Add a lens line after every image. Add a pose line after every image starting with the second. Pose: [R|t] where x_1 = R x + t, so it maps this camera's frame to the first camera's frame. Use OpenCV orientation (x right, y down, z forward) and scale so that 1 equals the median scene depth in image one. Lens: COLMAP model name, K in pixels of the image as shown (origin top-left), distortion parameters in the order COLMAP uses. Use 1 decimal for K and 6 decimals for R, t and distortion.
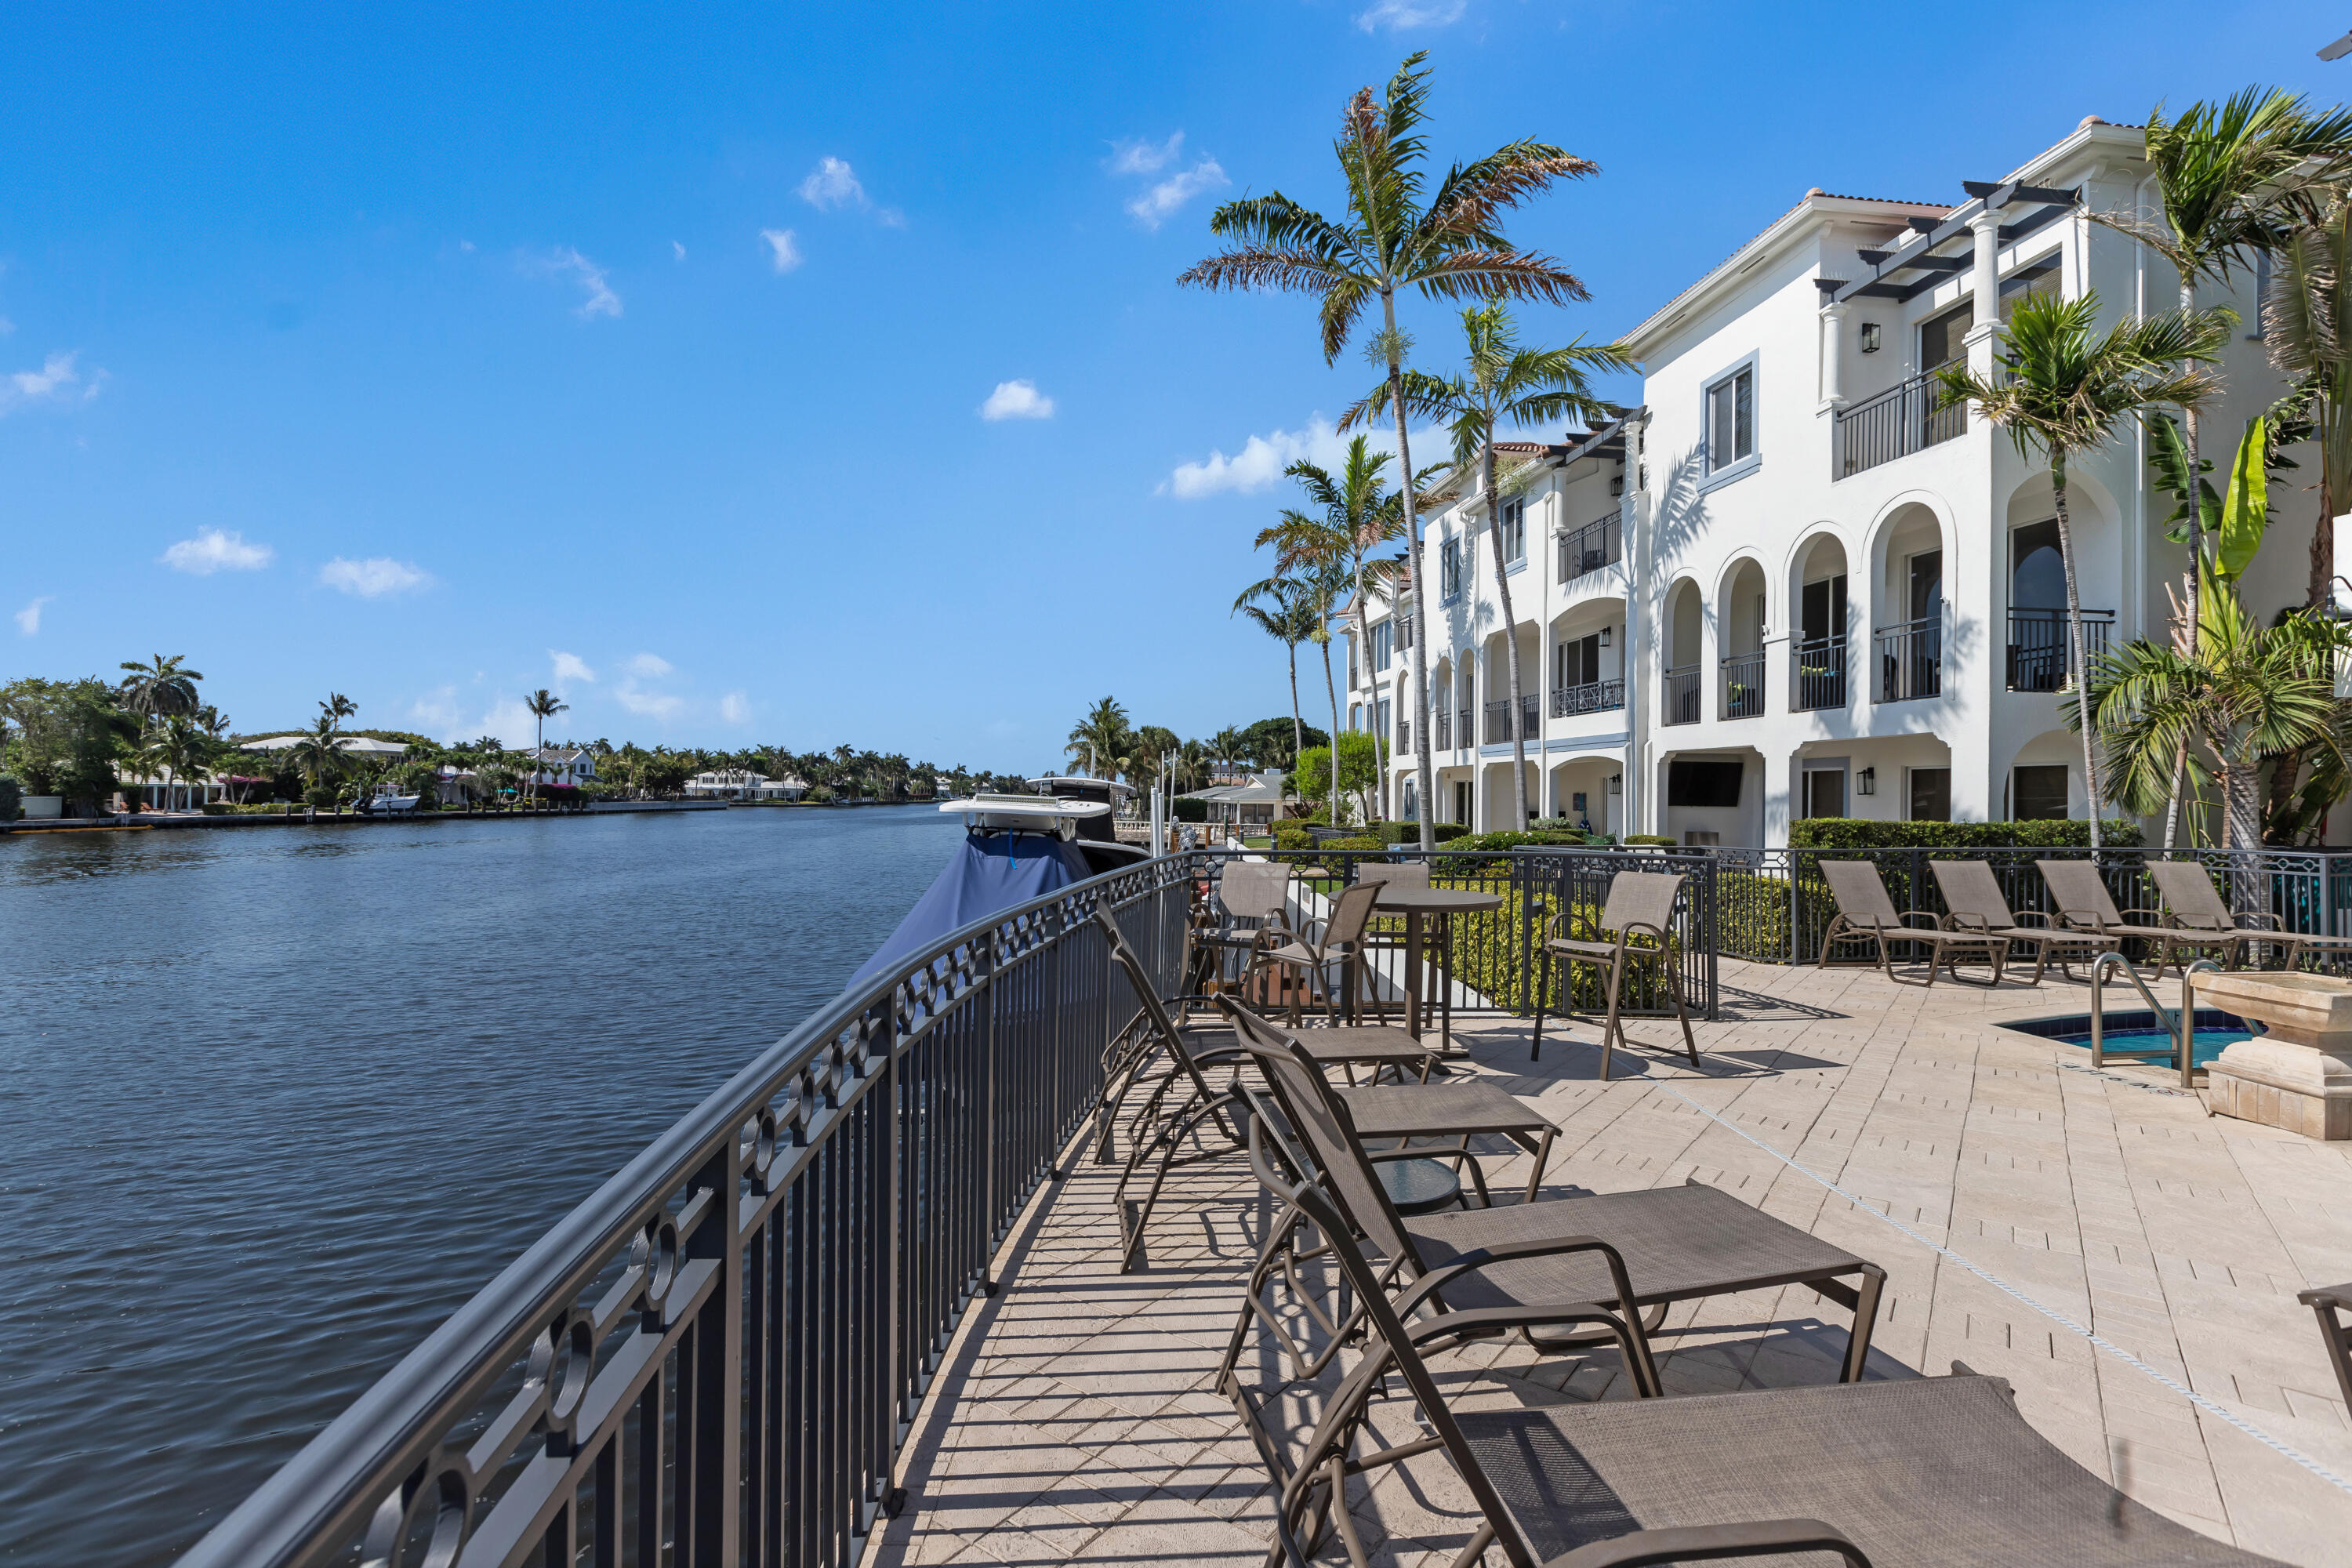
lens RADIAL K [[1162.9, 0, 1232.2], [0, 1162.9, 786.7], [0, 0, 1]] dist [0.000428, 0.000402]
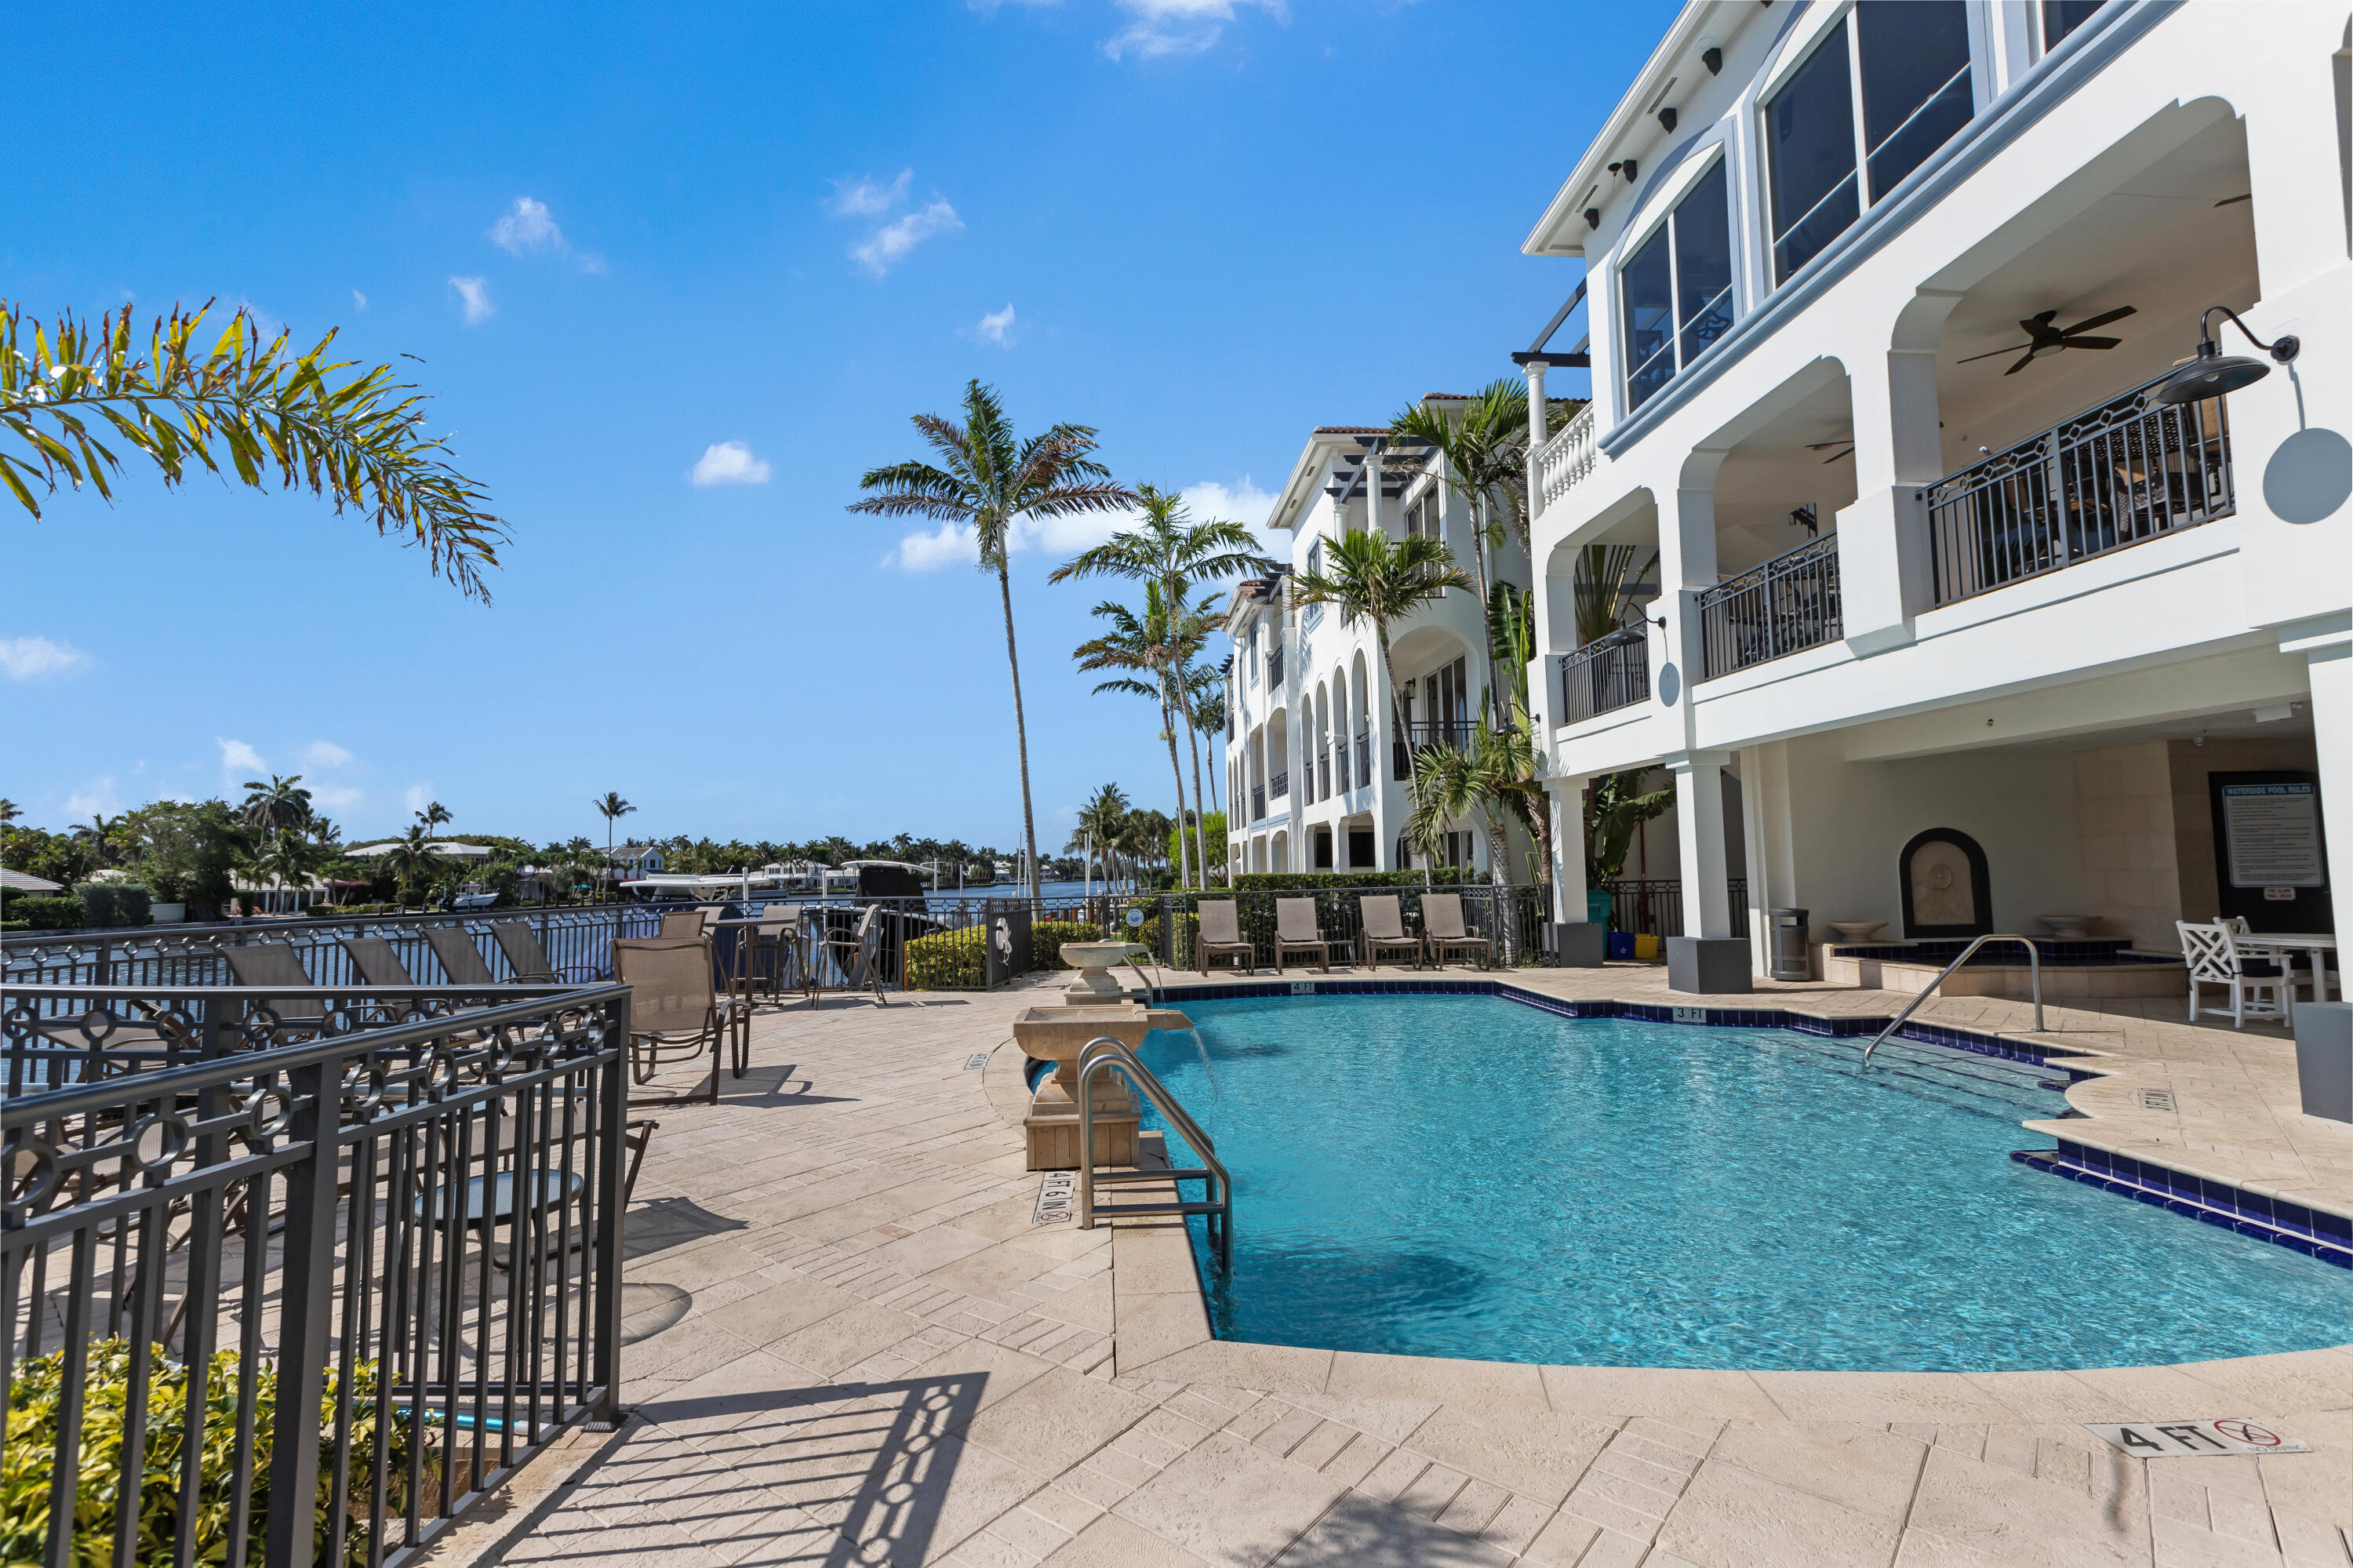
lens RADIAL K [[1086.8, 0, 1176.5], [0, 1086.8, 784.0], [0, 0, 1]] dist [-0.000430, 0.000012]
pose [[0.998035, -0.036069, -0.051234, 0.529541], [0.032295, 0.996833, -0.072664, 0.013809], [0.053692, 0.070867, 0.996040, -0.400715]]
